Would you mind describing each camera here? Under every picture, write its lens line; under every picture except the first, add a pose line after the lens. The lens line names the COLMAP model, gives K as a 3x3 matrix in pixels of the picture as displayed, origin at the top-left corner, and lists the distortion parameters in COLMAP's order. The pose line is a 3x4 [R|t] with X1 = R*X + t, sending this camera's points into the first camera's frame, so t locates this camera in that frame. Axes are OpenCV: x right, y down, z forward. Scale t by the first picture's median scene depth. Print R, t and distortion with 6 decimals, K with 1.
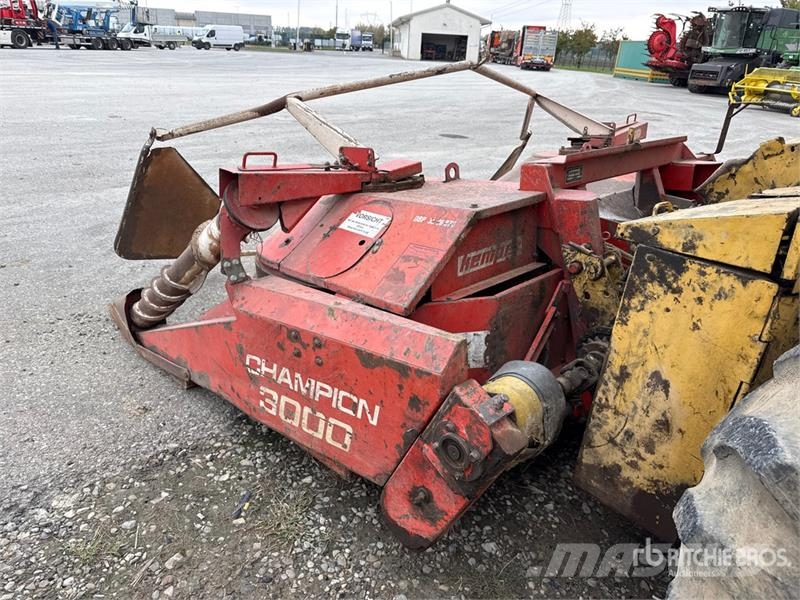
lens RADIAL K [[558.6, 0, 401.1], [0, 558.6, 300.6], [0, 0, 1]] dist [0.051482, -0.061516]
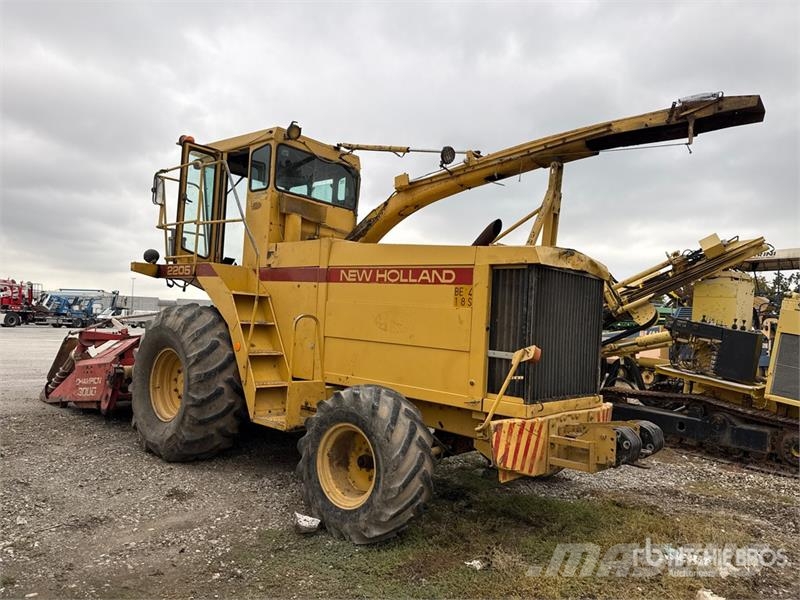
lens RADIAL K [[558.6, 0, 395.6], [0, 558.6, 294.1], [0, 0, 1]] dist [0.051482, -0.061516]
pose [[0.998484, -0.017324, 0.052236, 0.091584], [0.039338, 0.888452, -0.457281, 0.077887], [-0.038487, 0.458643, 0.887787, -0.145619]]
